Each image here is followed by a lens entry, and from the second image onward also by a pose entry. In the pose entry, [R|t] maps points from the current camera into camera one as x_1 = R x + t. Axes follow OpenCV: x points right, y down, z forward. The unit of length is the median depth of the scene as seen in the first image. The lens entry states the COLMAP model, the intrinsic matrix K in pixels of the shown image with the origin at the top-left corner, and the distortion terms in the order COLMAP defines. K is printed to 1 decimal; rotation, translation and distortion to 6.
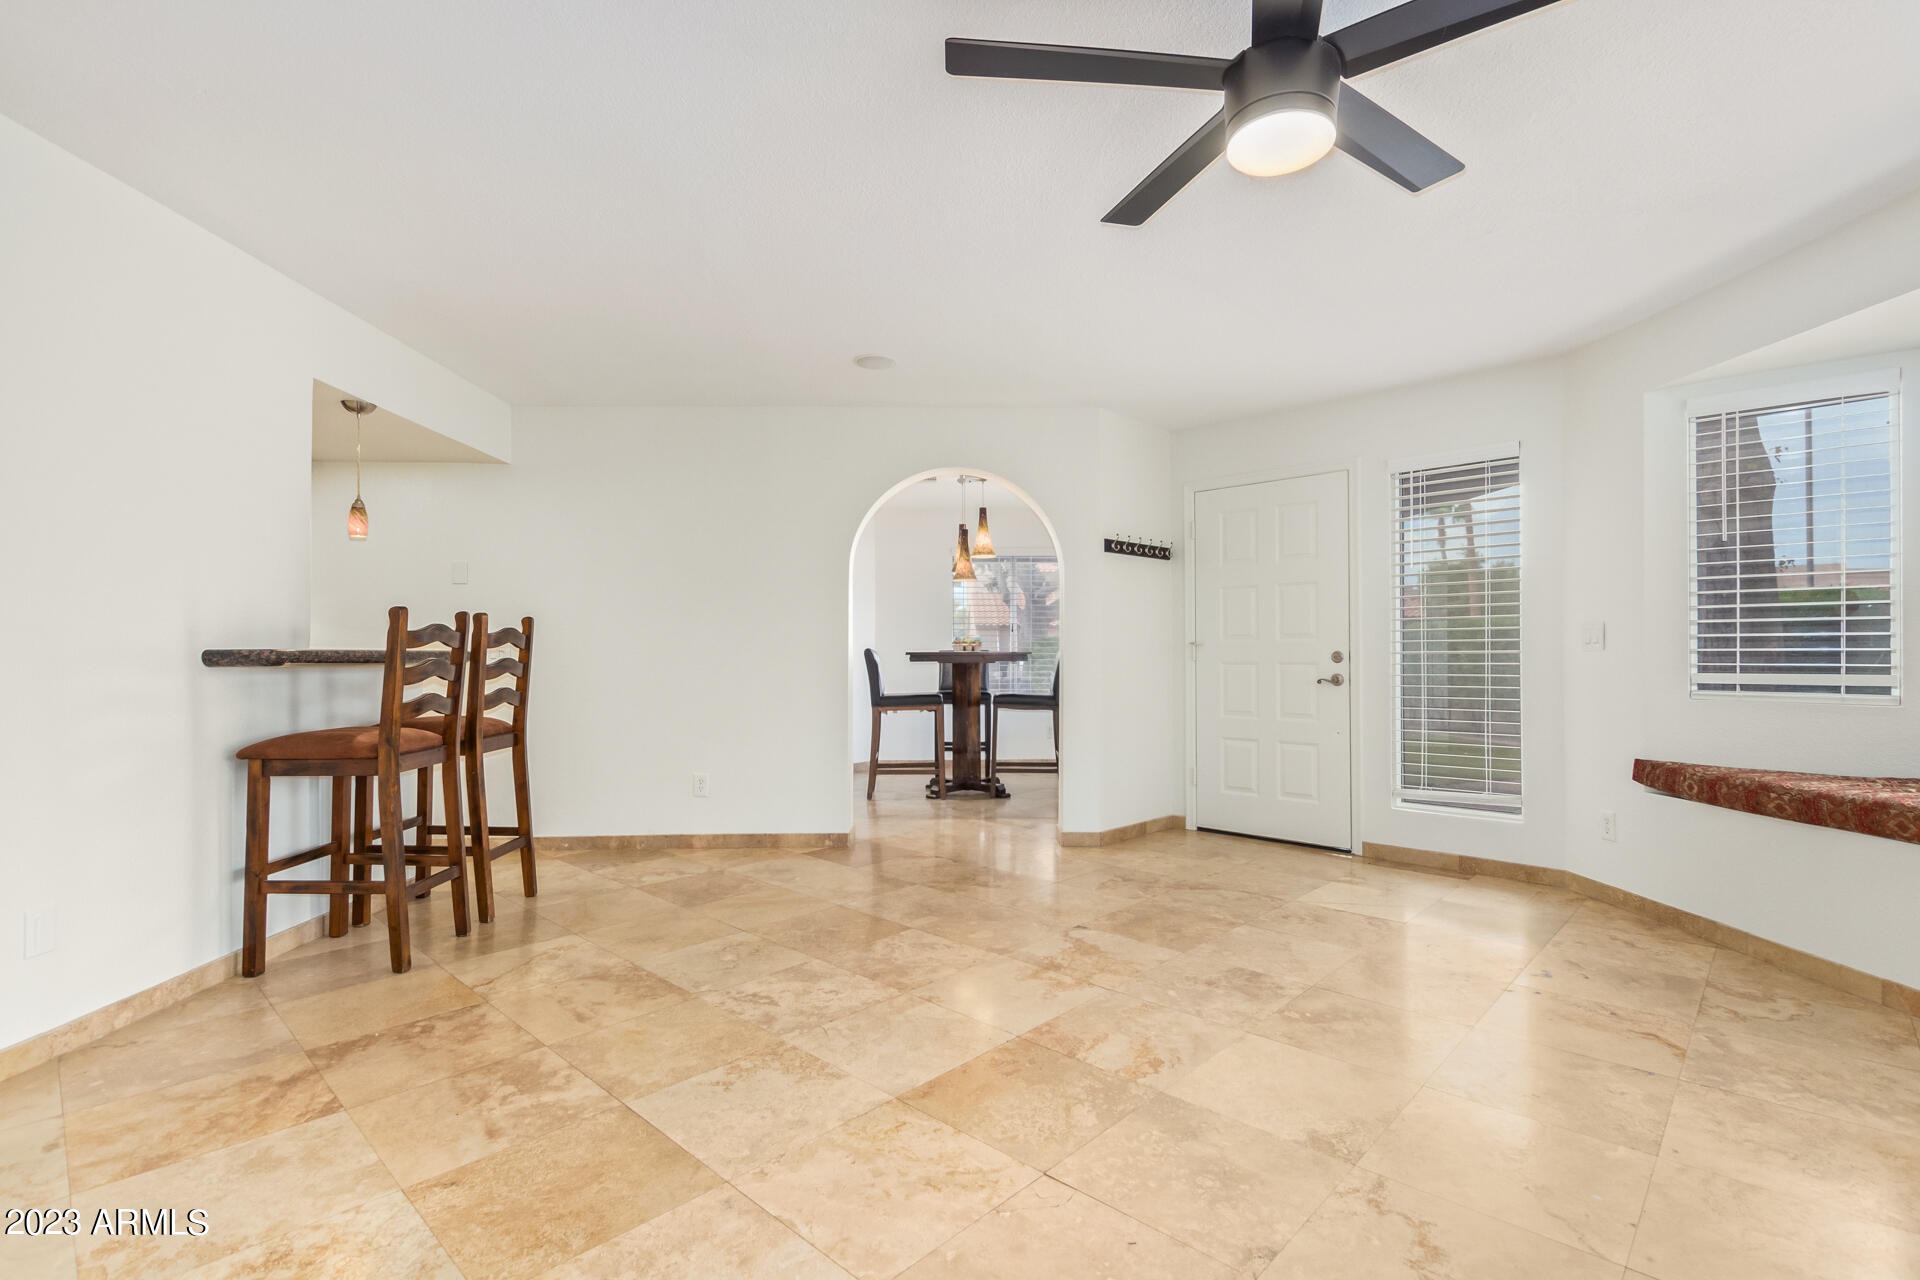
lens RADIAL K [[884.7, 0, 975.1], [0, 884.7, 645.8], [0, 0, 1]] dist [0.005955, -0.003277]
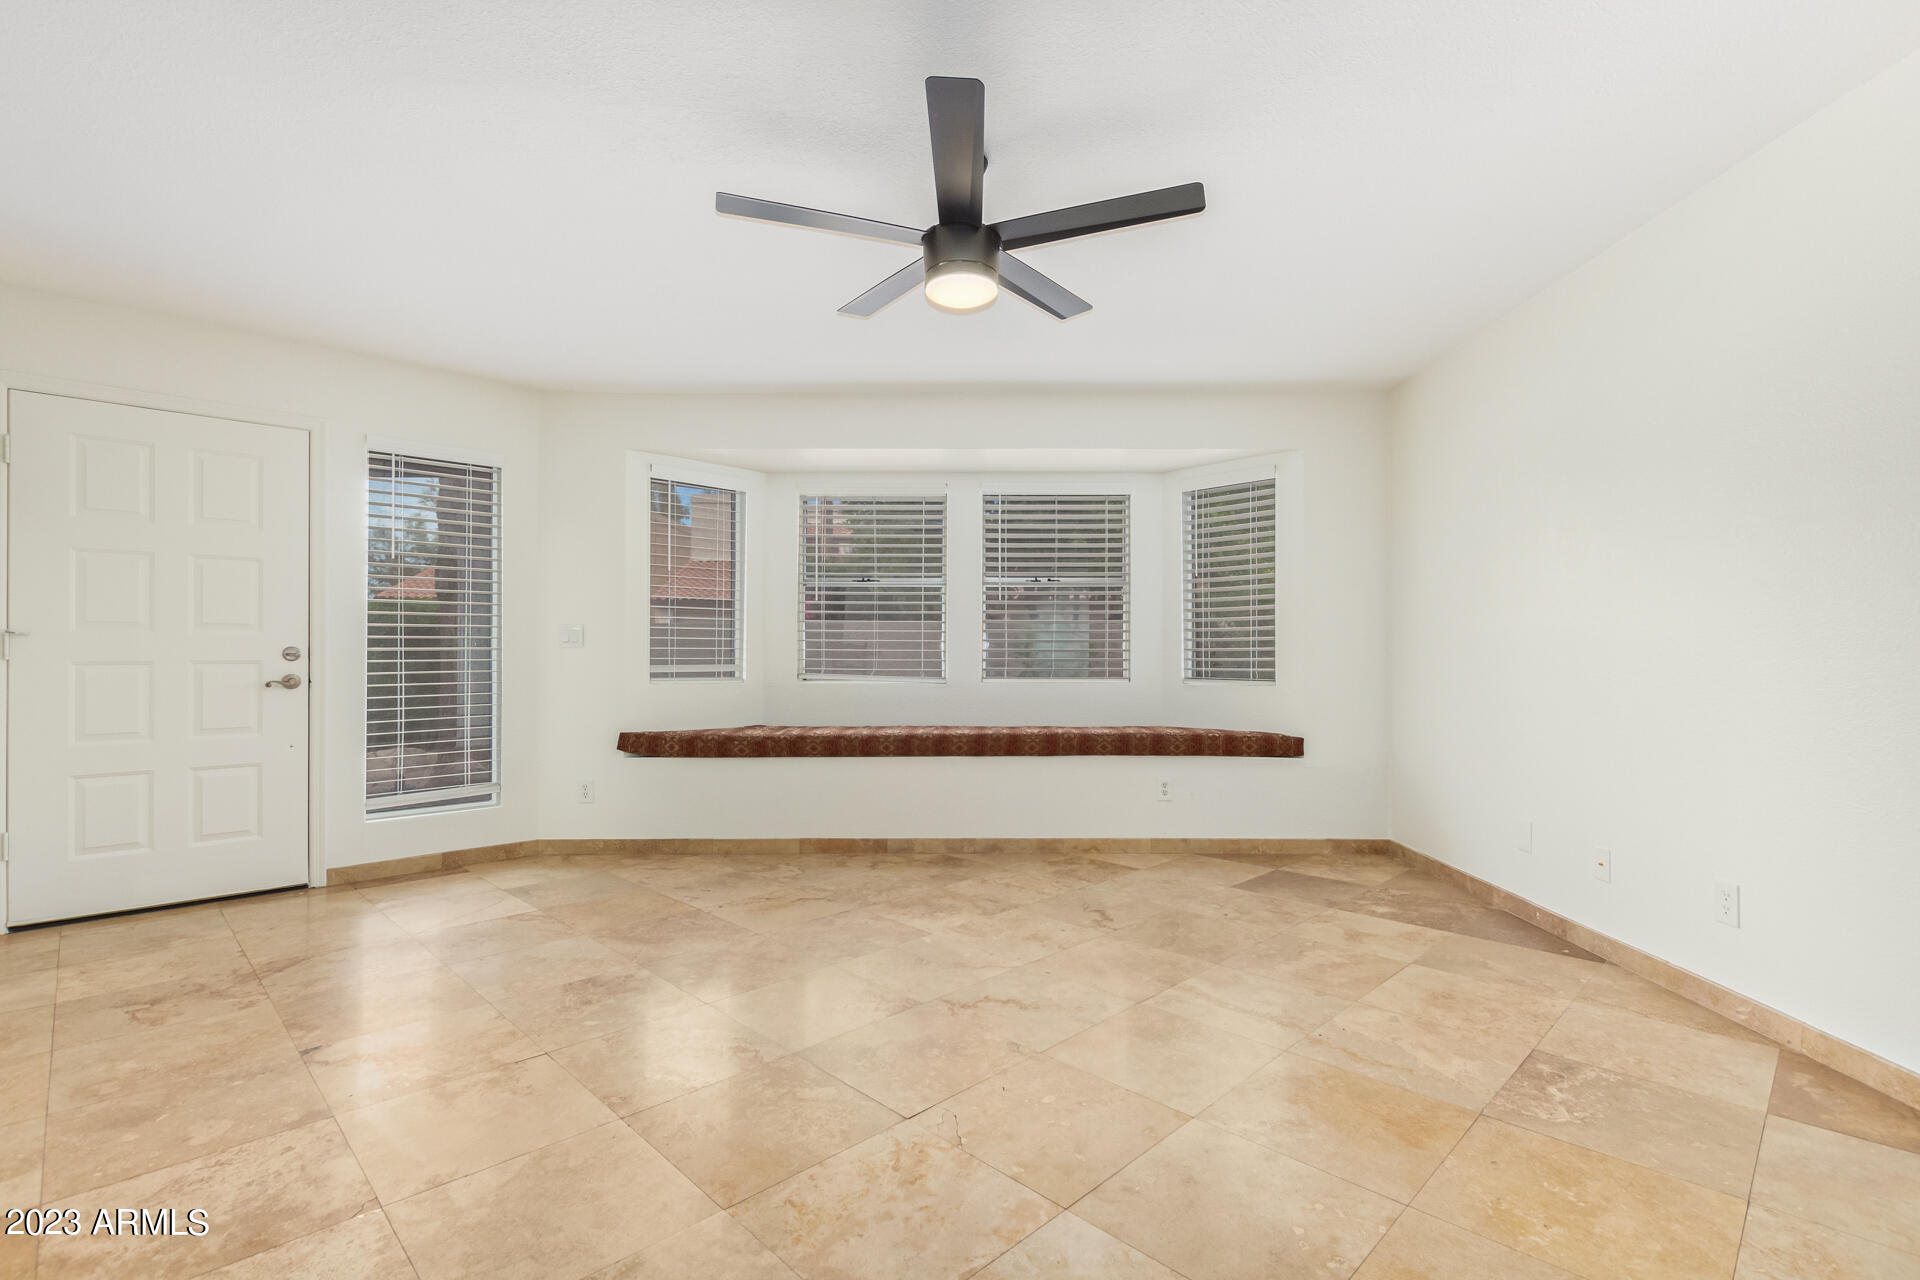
lens RADIAL K [[879.7, 0, 974.9], [0, 879.7, 650.0], [0, 0, 1]] dist [0.006120, -0.001663]
pose [[0.032602, 0.005864, 0.999451, -0.612508], [-0.009954, 0.999935, -0.005542, 0.011515], [-0.999419, -0.009768, 0.032658, 0.534443]]
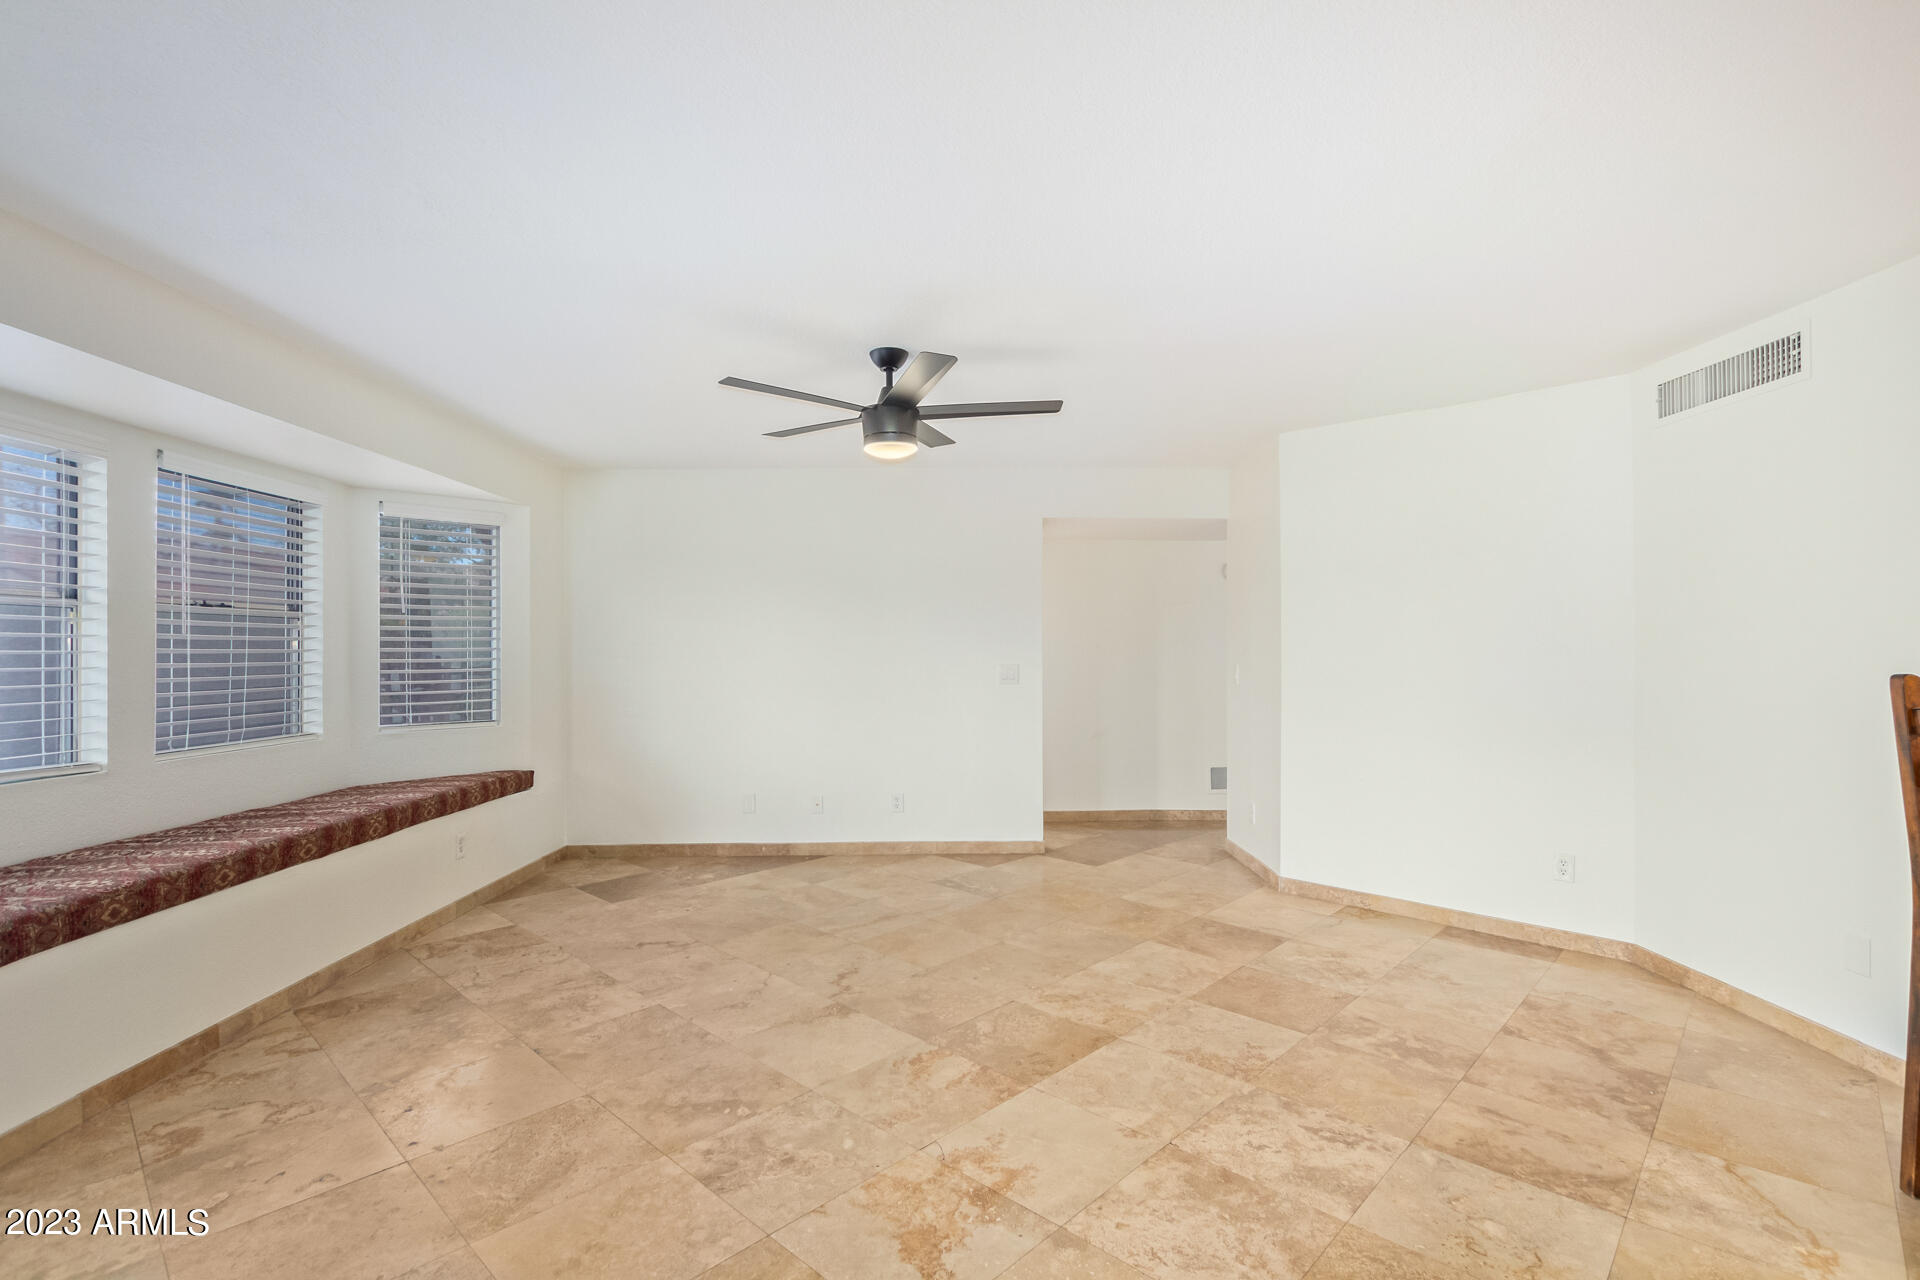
lens RADIAL K [[876.1, 0, 967.1], [0, 876.1, 646.3], [0, 0, 1]] dist [0.004235, -0.001329]
pose [[-0.999950, 0.004806, 0.008792, 0.092530], [0.004679, 0.999885, -0.014419, -0.058703], [-0.008860, -0.014377, -0.999857, 1.682602]]
